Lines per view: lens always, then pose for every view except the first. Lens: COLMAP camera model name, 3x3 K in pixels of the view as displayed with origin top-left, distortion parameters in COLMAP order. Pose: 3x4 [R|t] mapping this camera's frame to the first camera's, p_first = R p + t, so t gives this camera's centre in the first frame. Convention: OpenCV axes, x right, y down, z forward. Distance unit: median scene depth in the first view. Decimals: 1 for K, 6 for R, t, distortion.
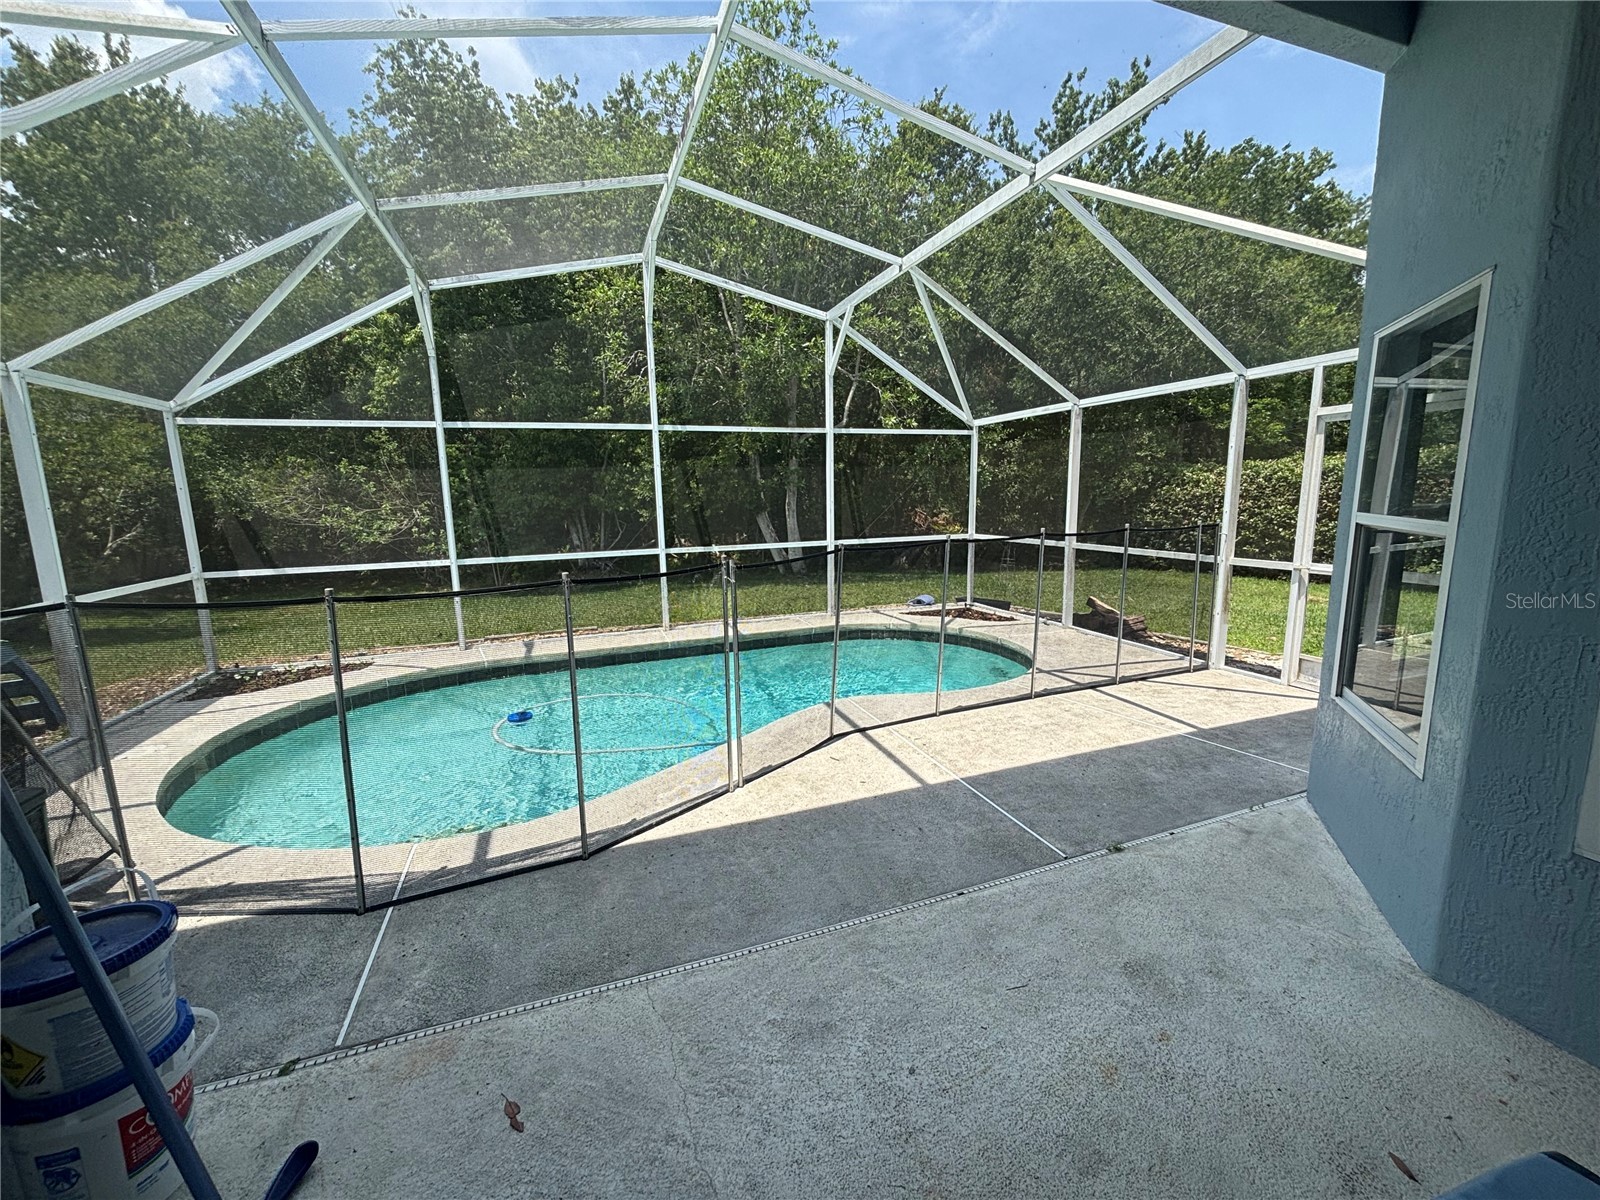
lens RADIAL K [[643.3, 0, 793.5], [0, 643.3, 598.7], [0, 0, 1]] dist [-0.000396, -0.000100]
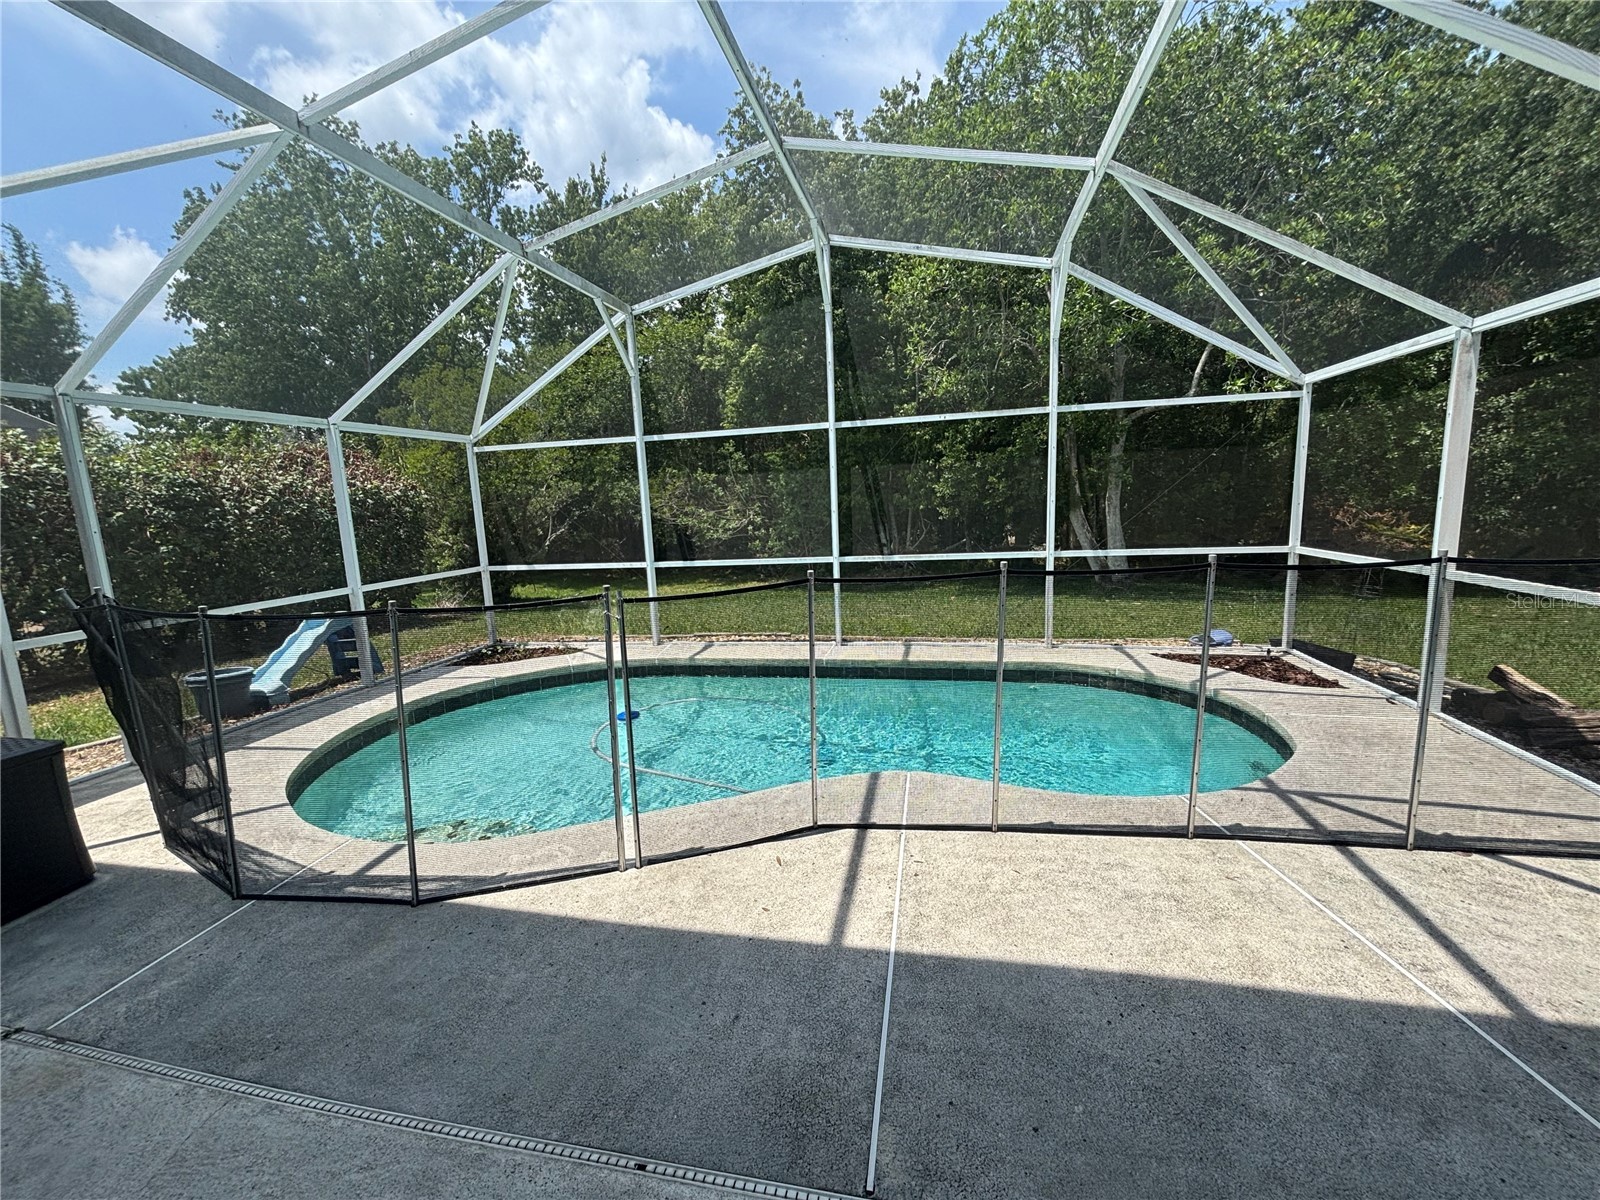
lens RADIAL K [[643.3, 0, 797.0], [0, 643.3, 597.0], [0, 0, 1]] dist [-0.000396, -0.000100]
pose [[0.844750, 0.063718, -0.531354, 0.318404], [-0.060651, 0.997888, 0.023240, -0.051990], [0.531713, 0.012595, 0.846831, 0.258618]]
